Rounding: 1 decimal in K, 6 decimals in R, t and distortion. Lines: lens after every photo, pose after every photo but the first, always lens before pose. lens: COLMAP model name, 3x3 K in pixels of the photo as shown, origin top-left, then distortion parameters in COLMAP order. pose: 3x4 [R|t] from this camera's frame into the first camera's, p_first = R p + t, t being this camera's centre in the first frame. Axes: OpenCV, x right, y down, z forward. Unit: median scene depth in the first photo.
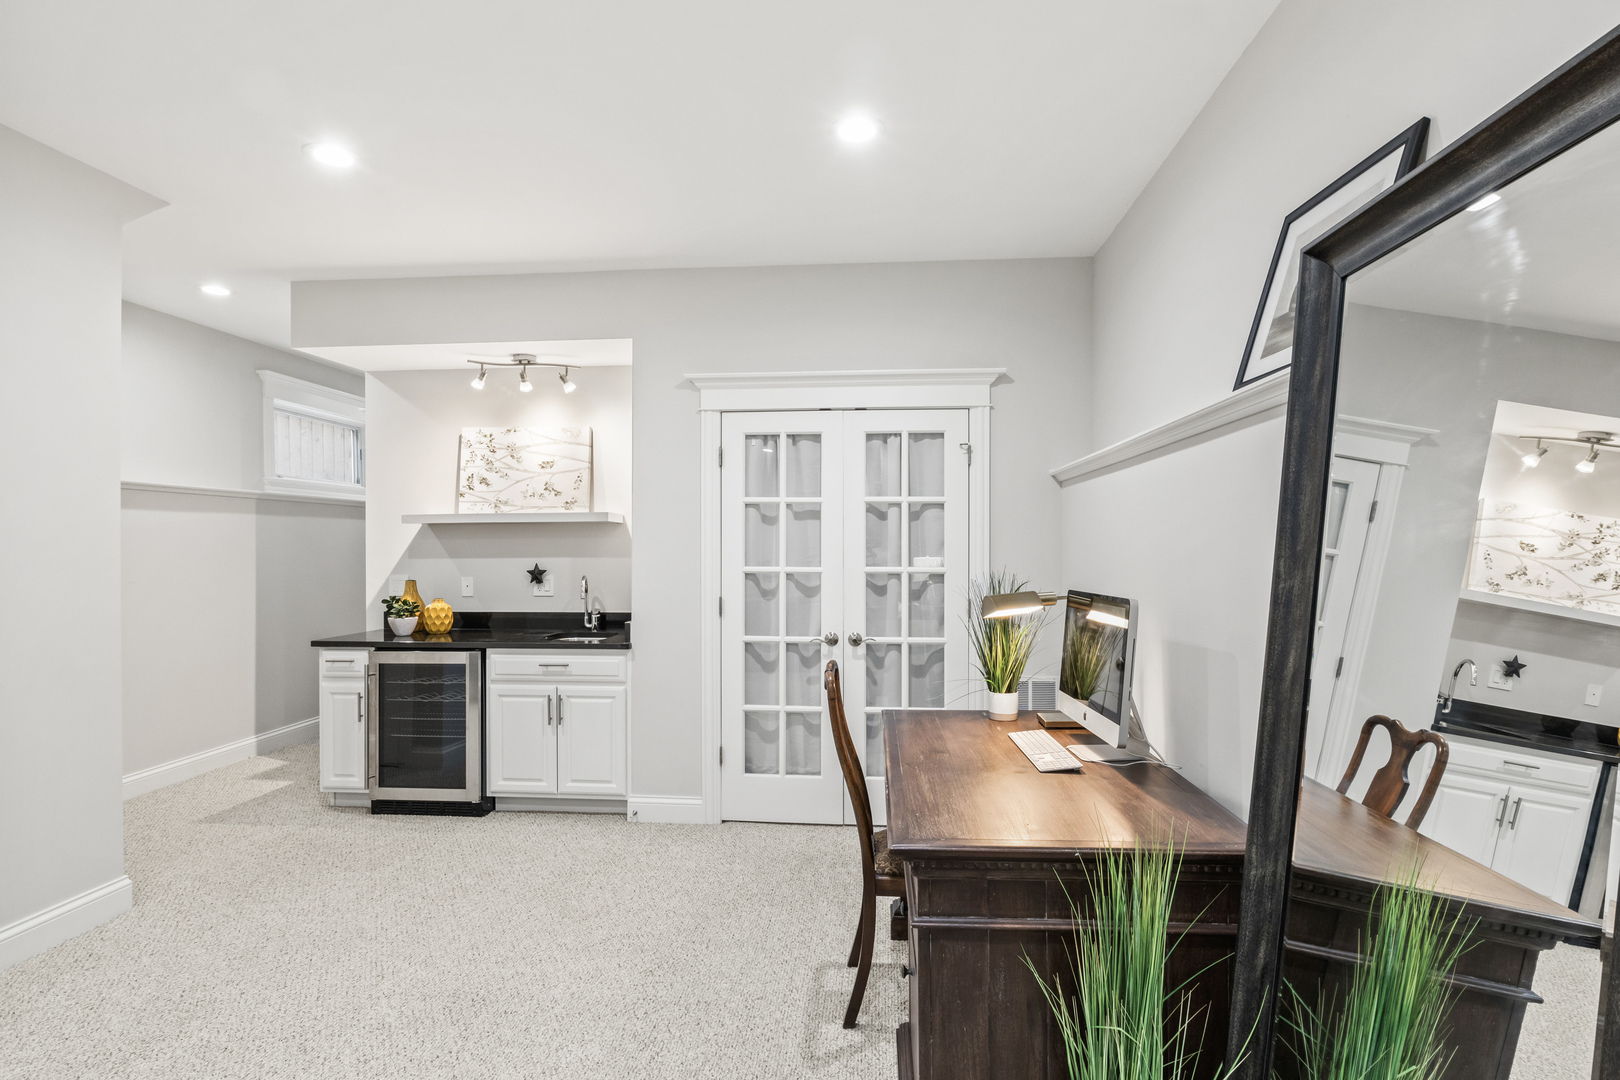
lens RADIAL K [[811.4, 0, 813.4], [0, 811.4, 543.5], [0, 0, 1]] dist [-0.006182, -0.002016]
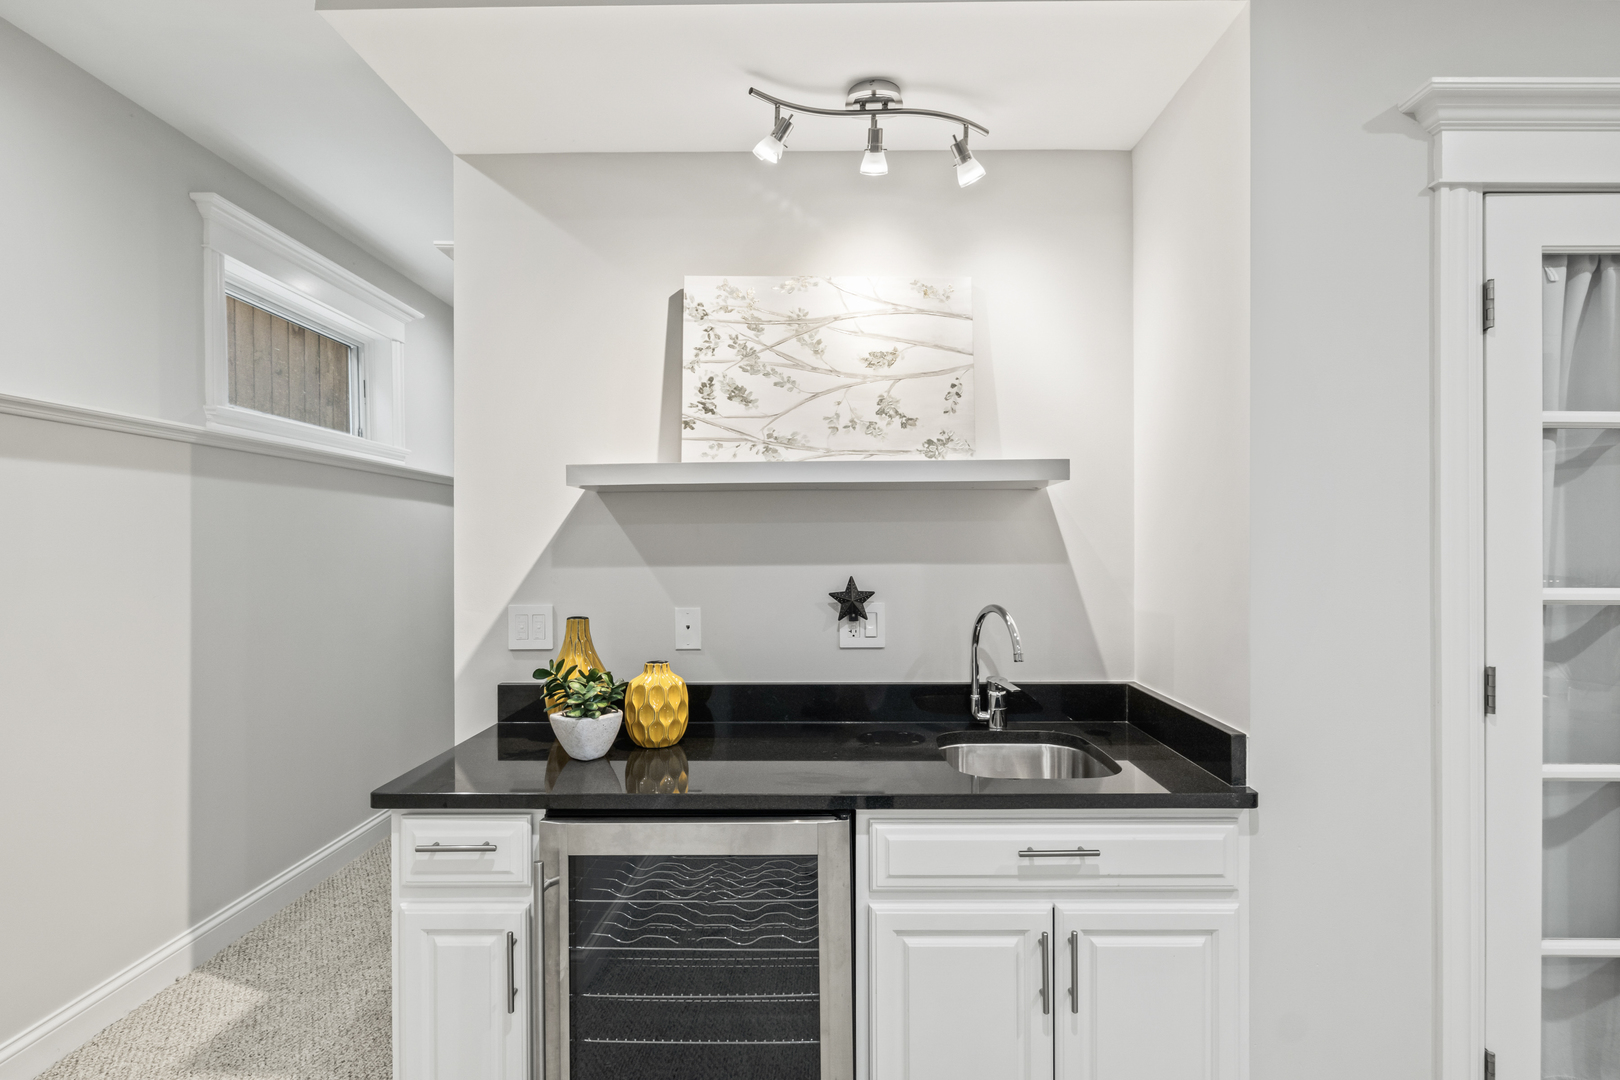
lens RADIAL K [[811.4, 0, 808.6], [0, 811.4, 536.9], [0, 0, 1]] dist [-0.006182, -0.002016]
pose [[0.997119, -0.001055, 0.075841, -0.403482], [0.001419, 0.999988, -0.004738, 0.004518], [-0.075835, 0.004832, 0.997109, 0.552265]]
